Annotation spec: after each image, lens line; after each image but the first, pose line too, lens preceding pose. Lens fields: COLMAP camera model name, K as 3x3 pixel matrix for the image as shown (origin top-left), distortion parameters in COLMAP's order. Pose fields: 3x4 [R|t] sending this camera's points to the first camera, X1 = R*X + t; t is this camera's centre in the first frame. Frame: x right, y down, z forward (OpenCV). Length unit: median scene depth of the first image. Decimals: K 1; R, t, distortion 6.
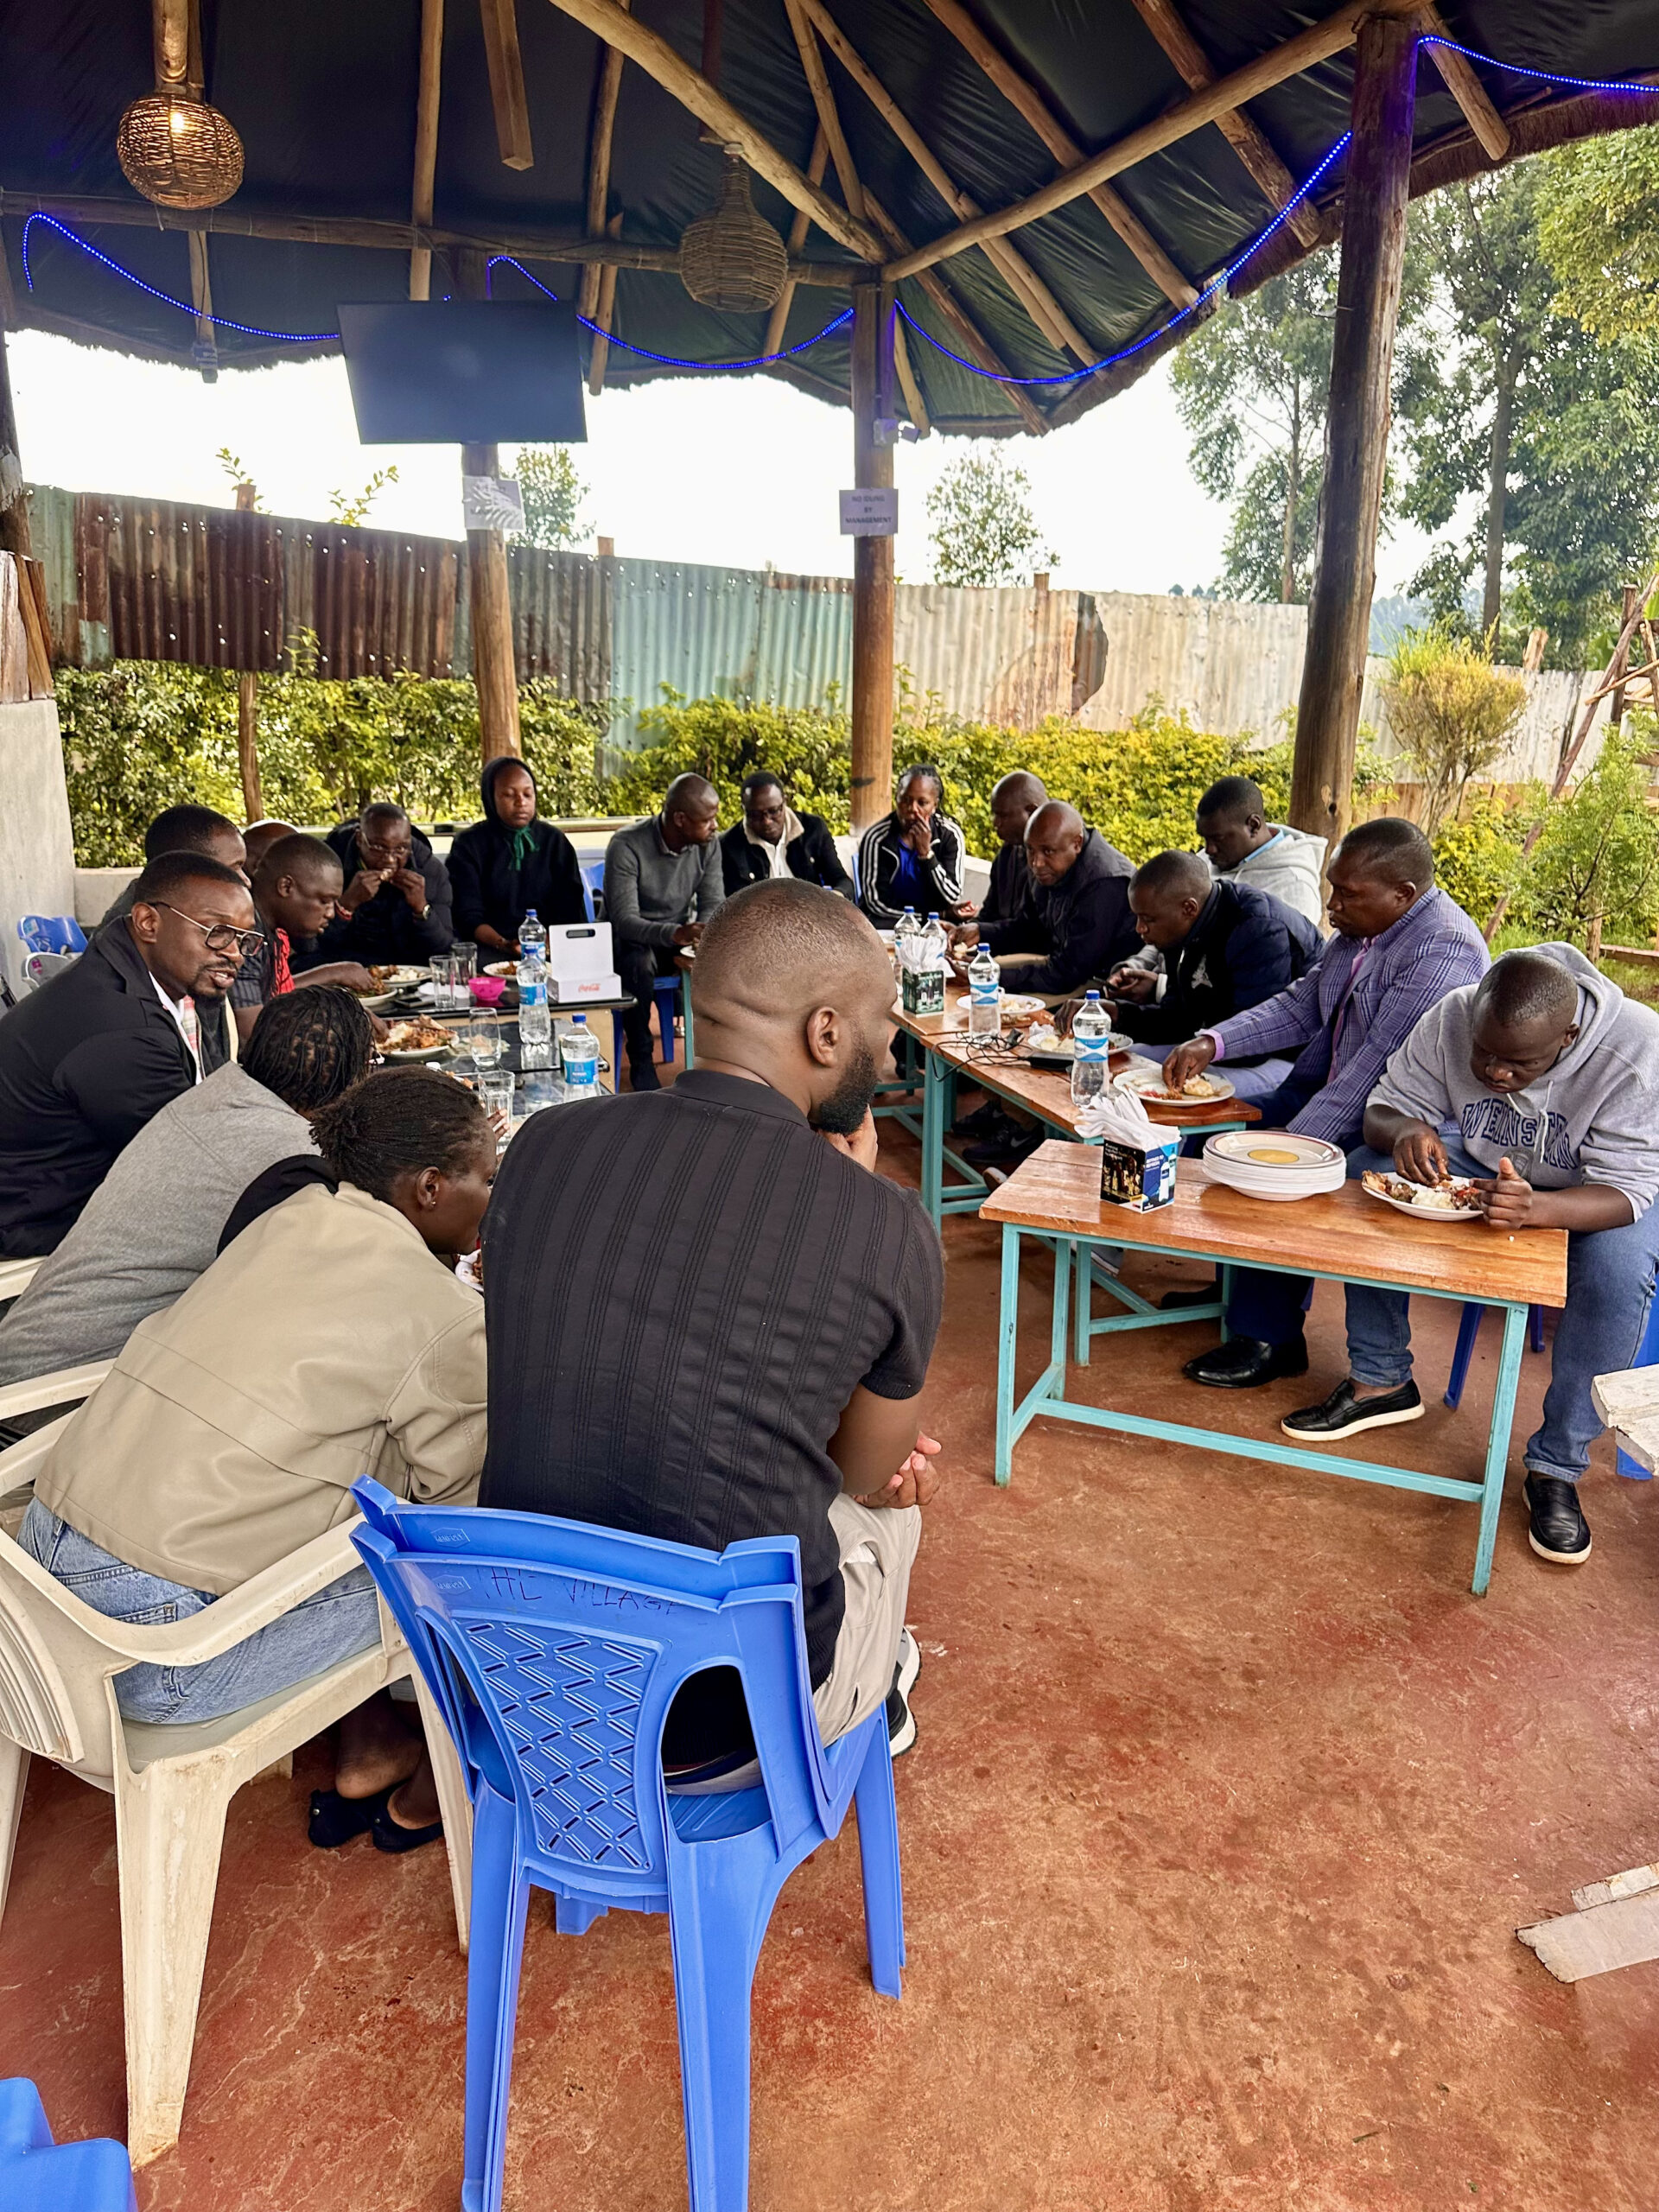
lens RADIAL K [[1538.0, 0, 837.5], [0, 1538.0, 1108.3], [0, 0, 1]] dist [0.125442, -0.204418]
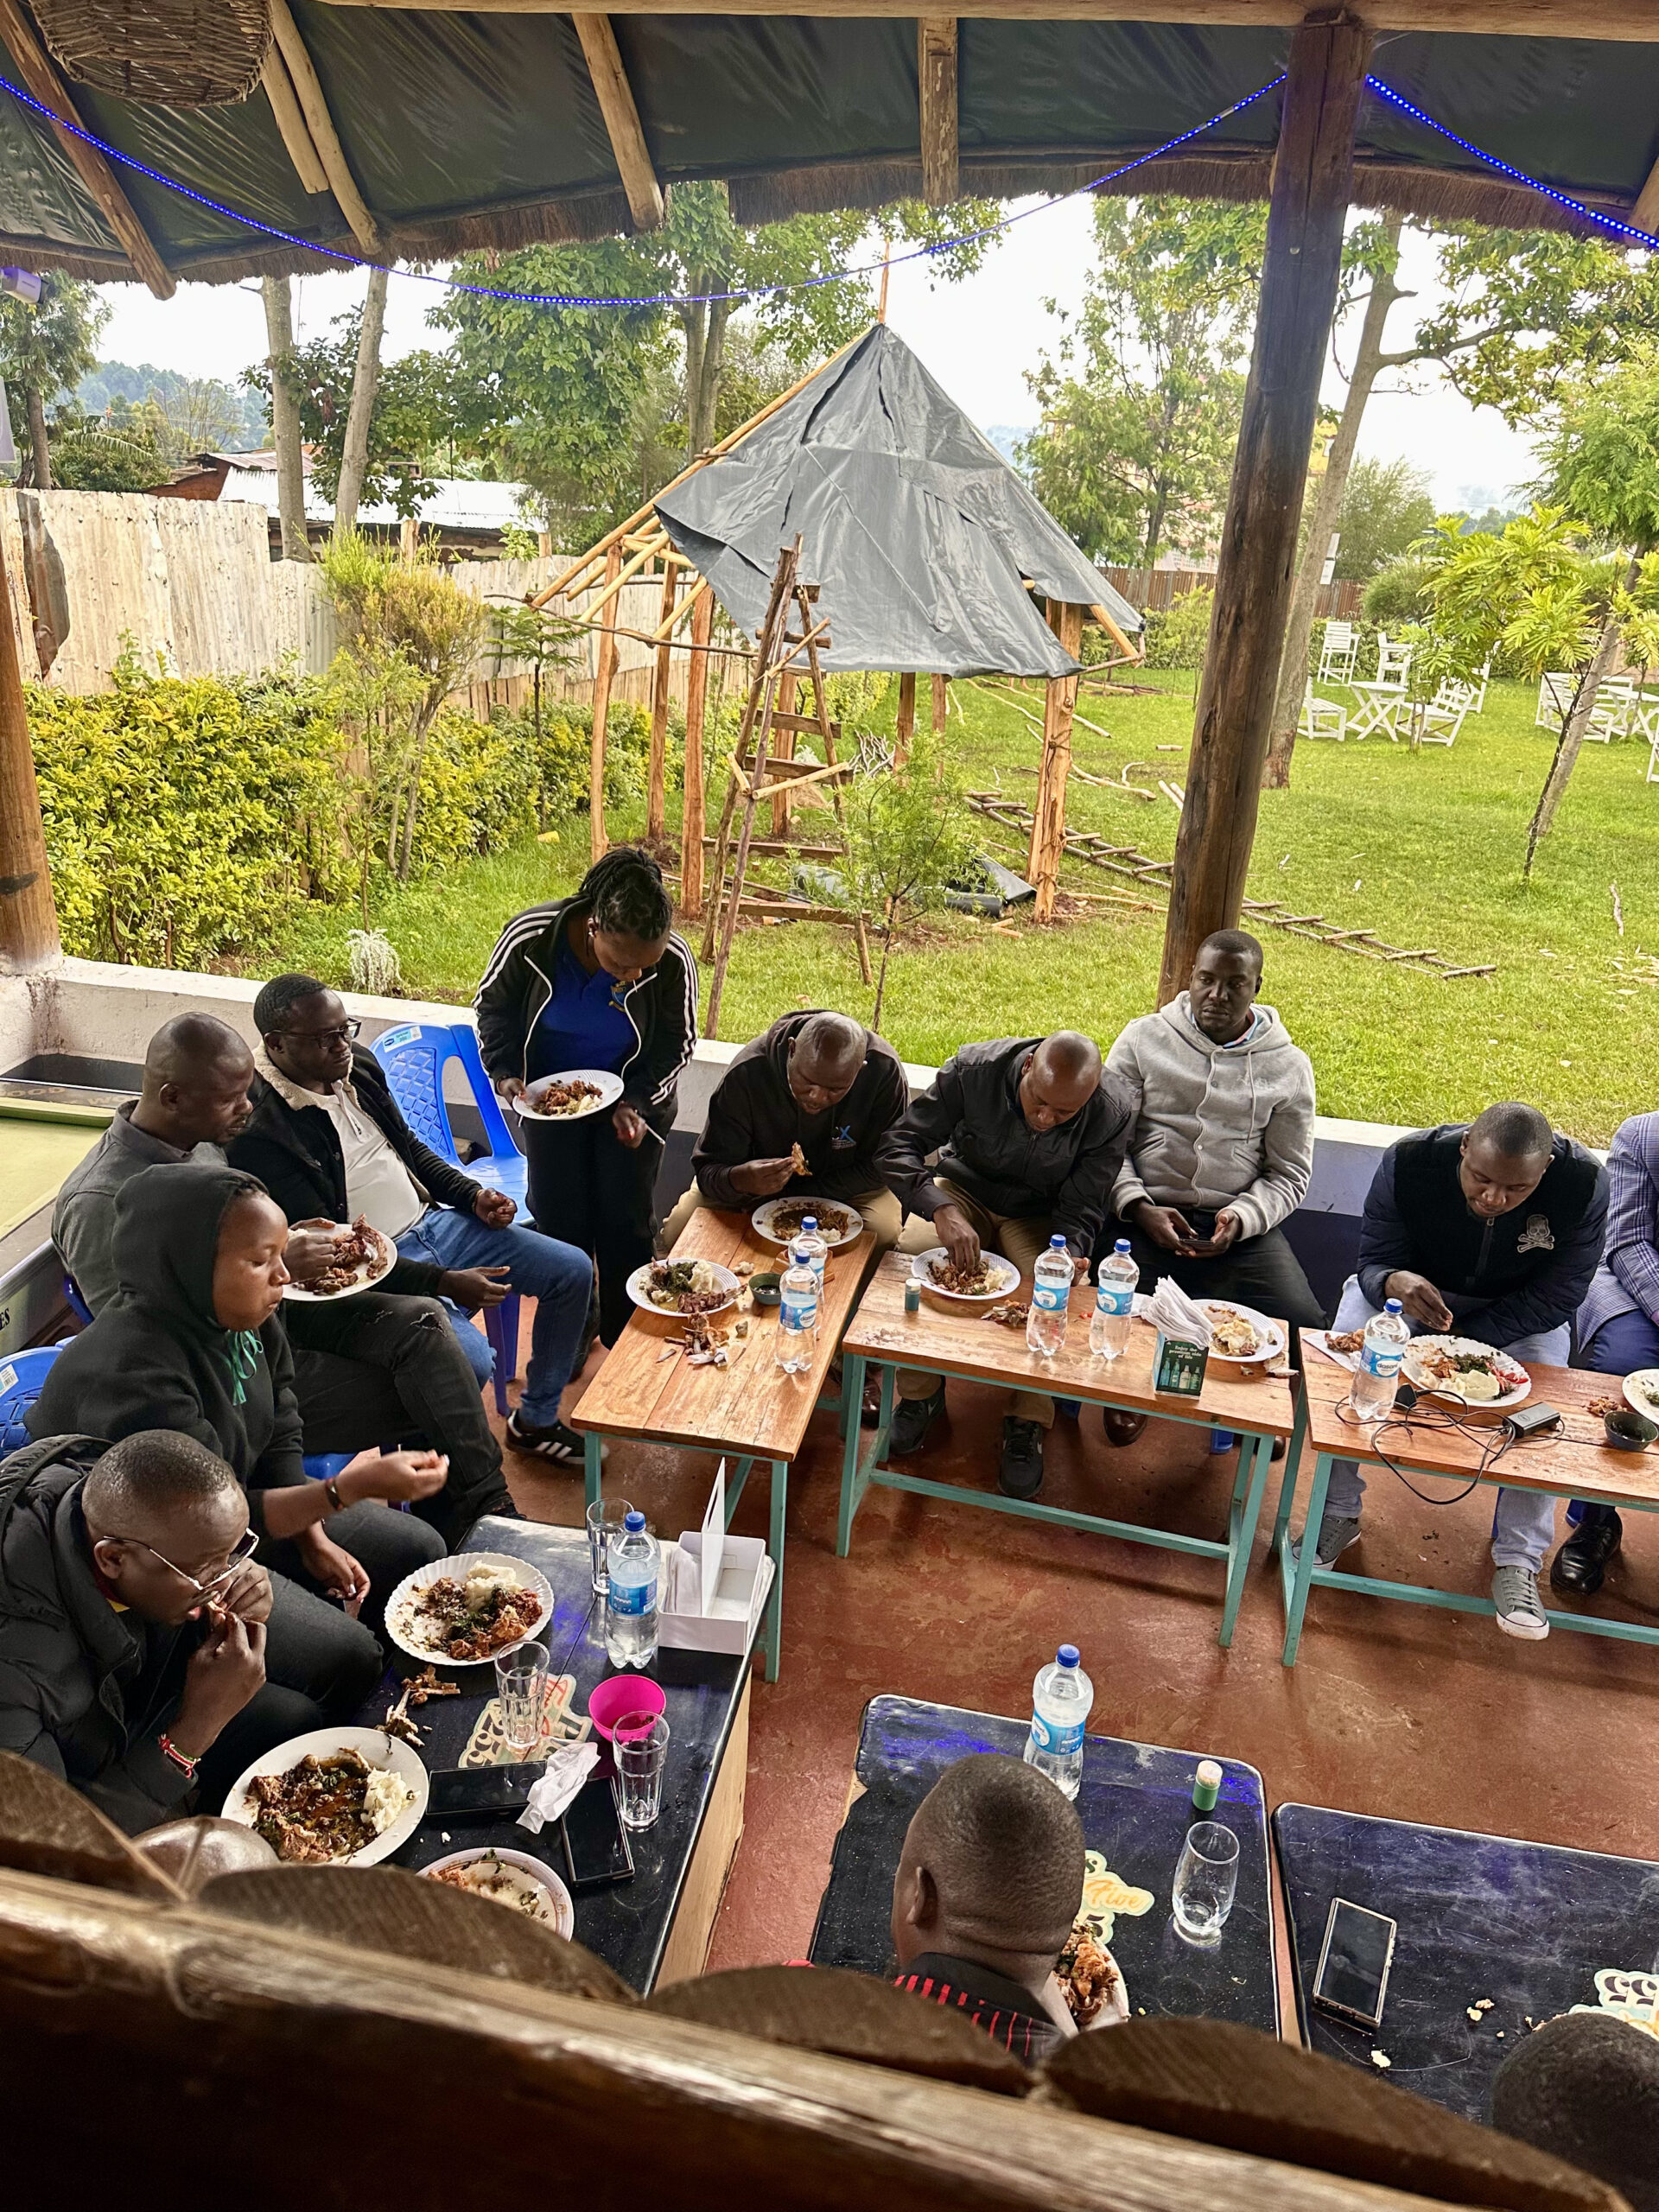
lens RADIAL K [[1538.0, 0, 837.5], [0, 1538.0, 1108.3], [0, 0, 1]] dist [0.125442, -0.204418]
pose [[0.545039, -0.298660, 0.783412, -0.290770], [0.185709, 0.954197, 0.234566, -0.202920], [-0.817584, 0.017639, 0.575539, 0.399640]]
